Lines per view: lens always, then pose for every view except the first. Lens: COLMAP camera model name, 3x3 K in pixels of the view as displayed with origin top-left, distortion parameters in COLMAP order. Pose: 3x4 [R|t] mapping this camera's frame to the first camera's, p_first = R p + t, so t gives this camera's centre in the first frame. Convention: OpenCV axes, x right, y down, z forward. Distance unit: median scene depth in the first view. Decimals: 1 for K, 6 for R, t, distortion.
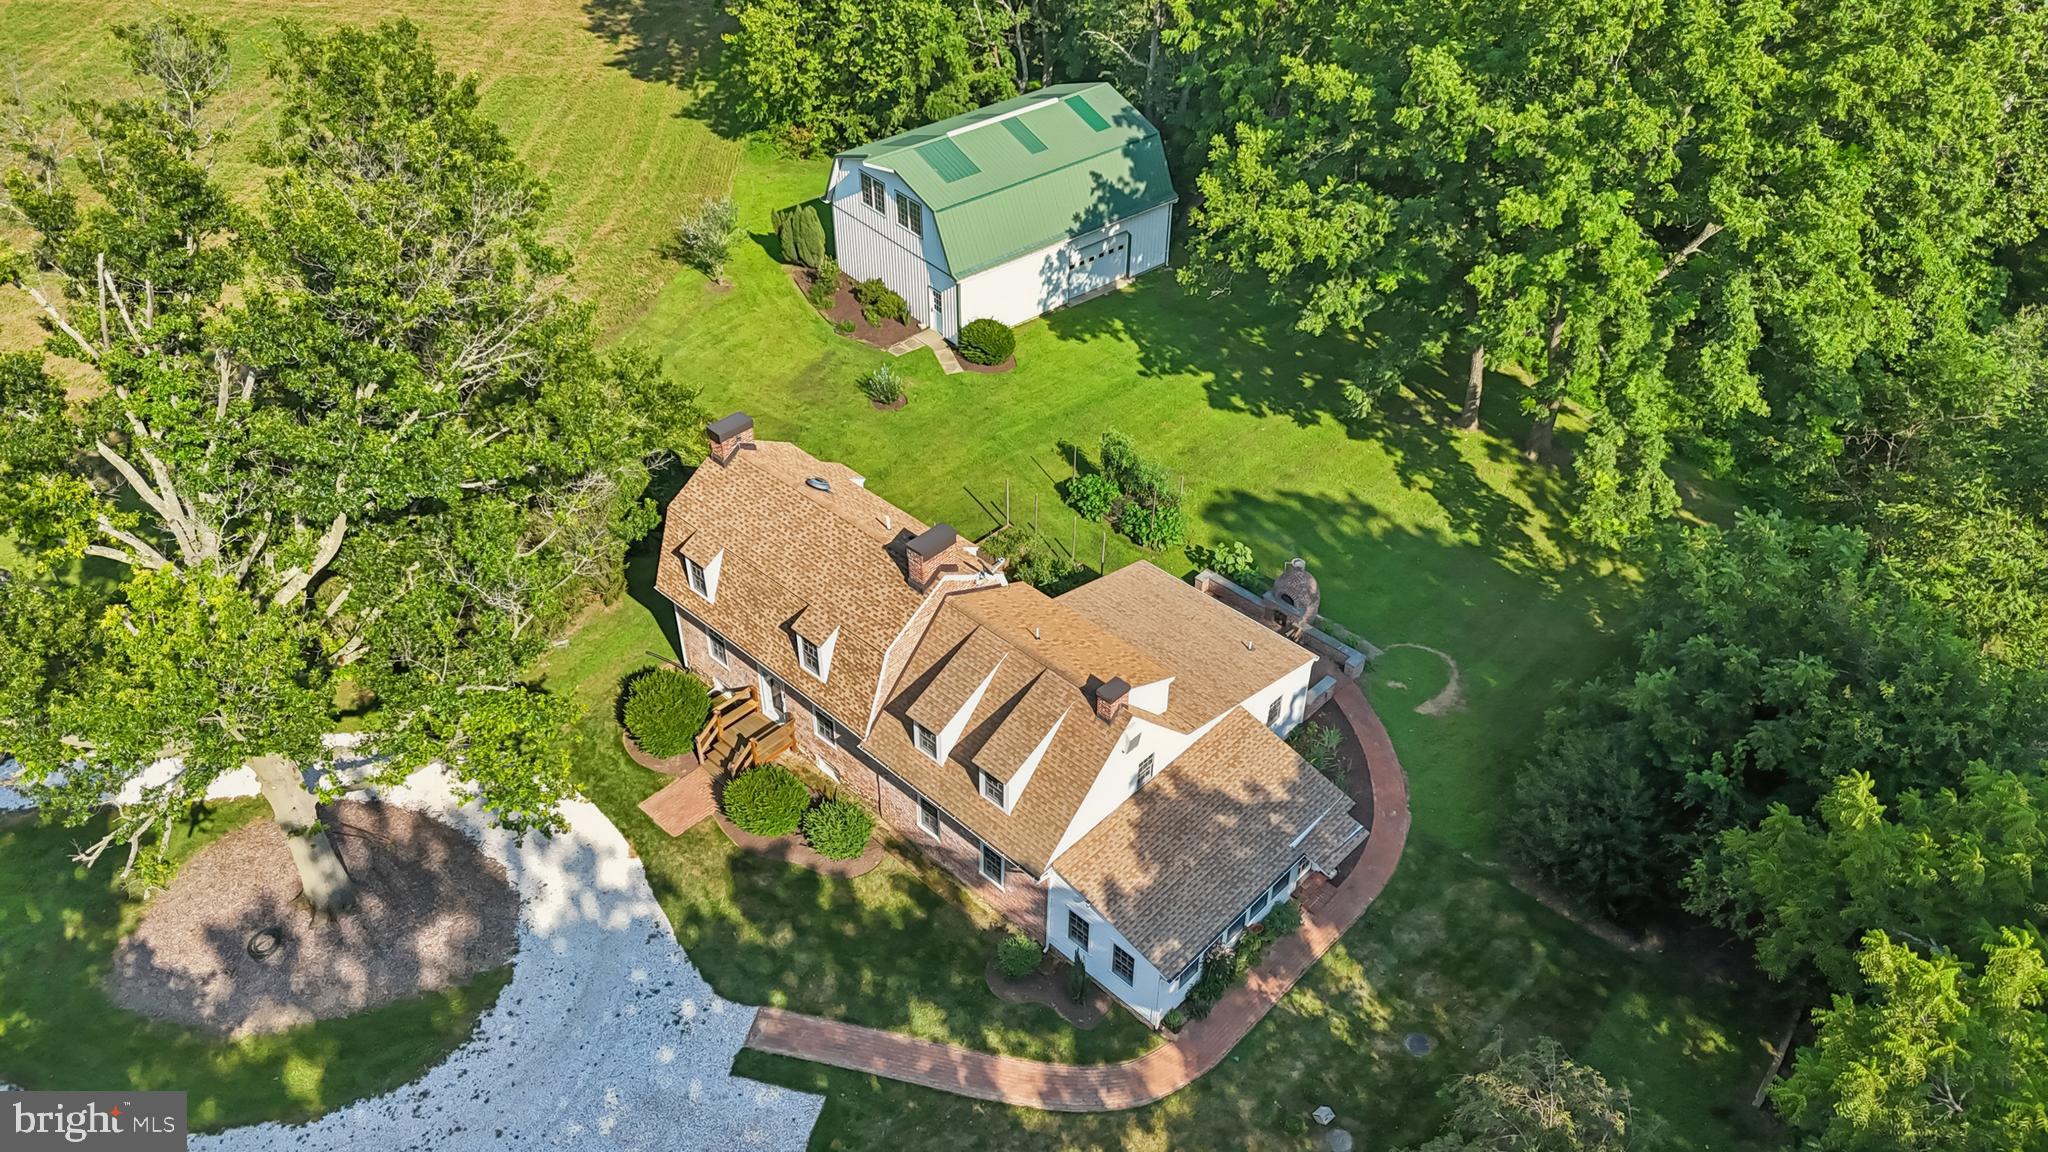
lens RADIAL K [[1554.8, 0, 1043.8], [0, 1554.8, 567.0], [0, 0, 1]] dist [0.055101, -0.049016]
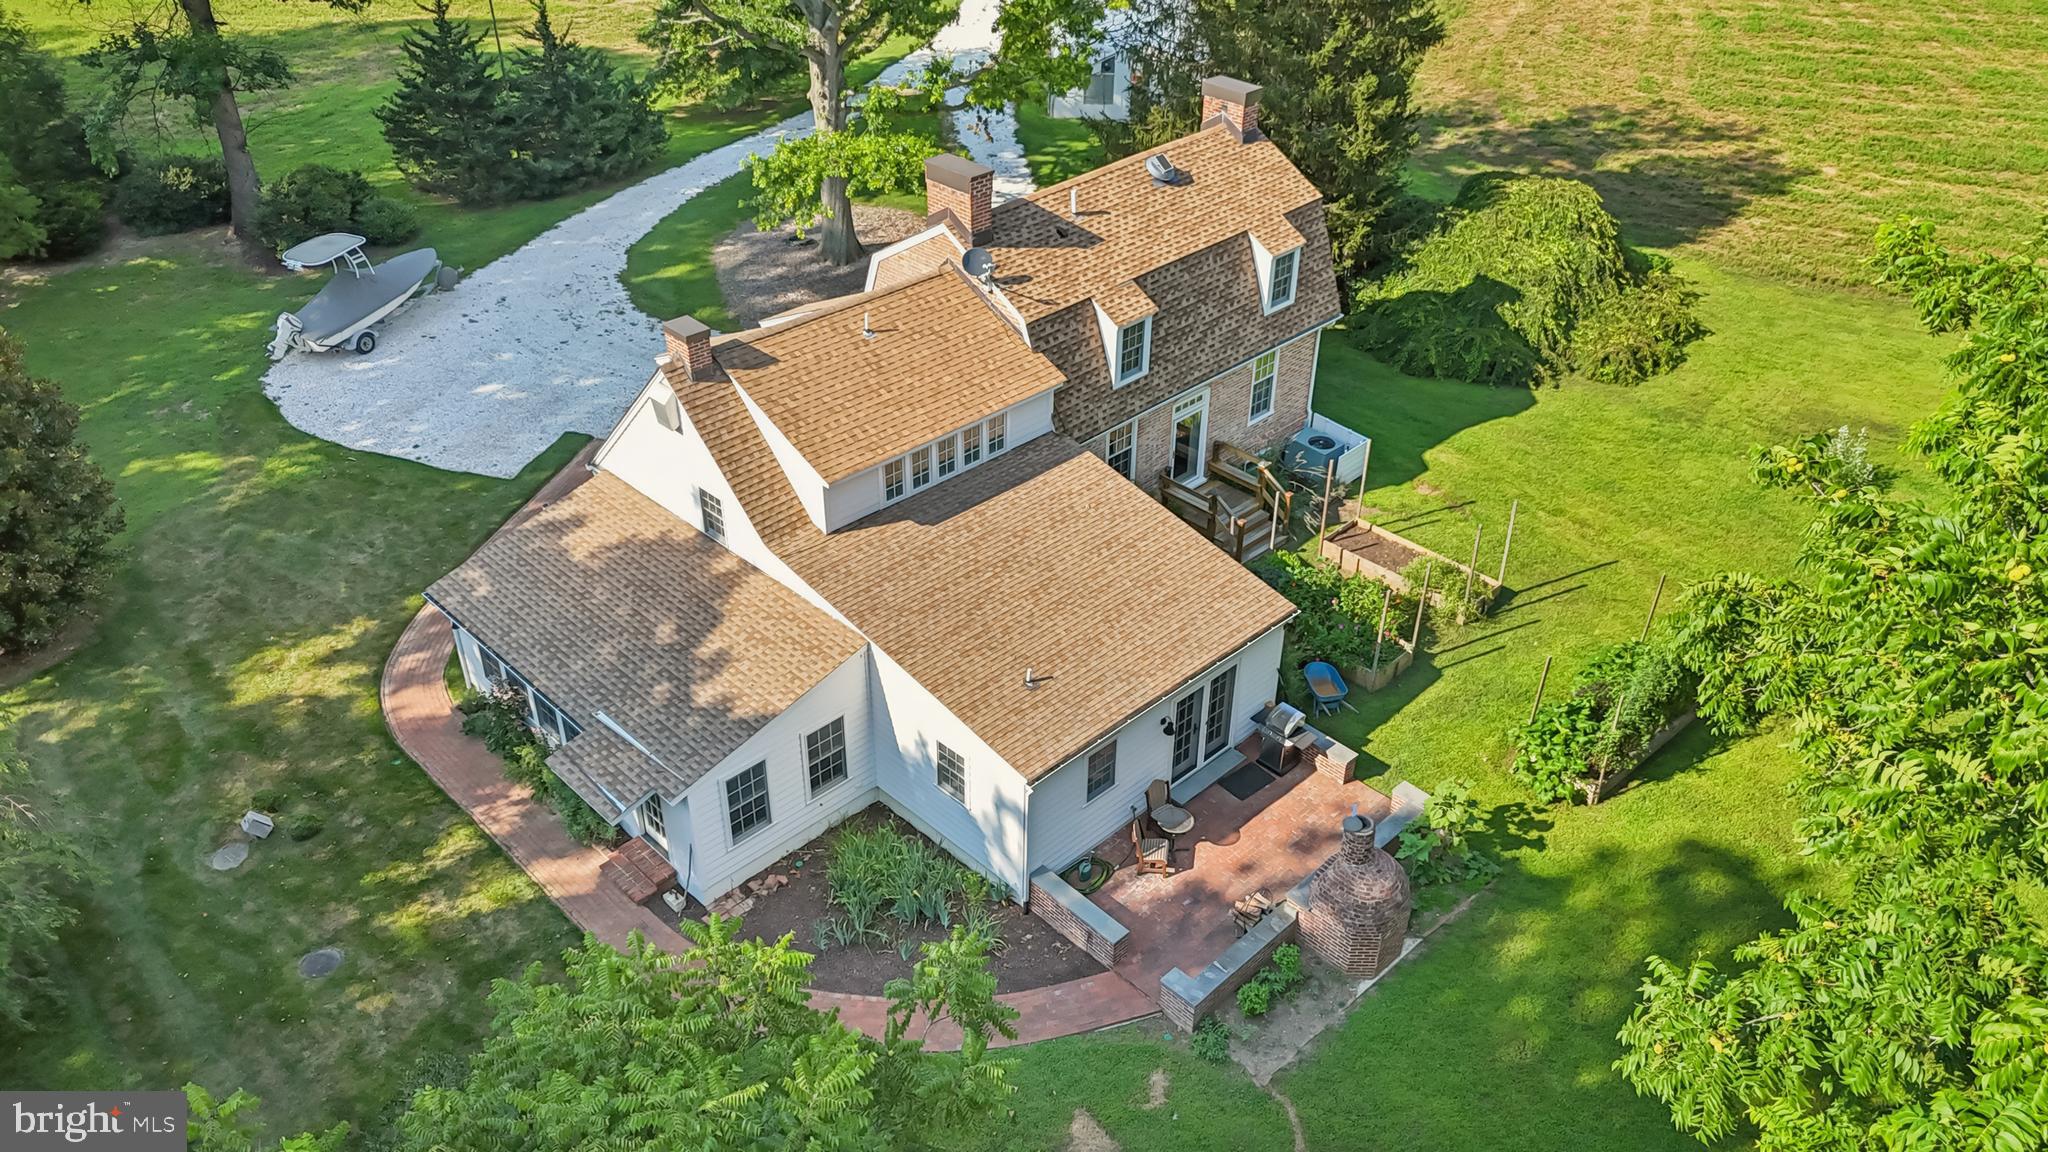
lens RADIAL K [[1554.8, 0, 1028.8], [0, 1554.8, 558.5], [0, 0, 1]] dist [0.055101, -0.049016]
pose [[-0.047152, 0.534338, -0.843955, 0.417179], [-0.628736, 0.640651, 0.440747, -0.156276], [0.776188, 0.551407, 0.305749, 0.587122]]
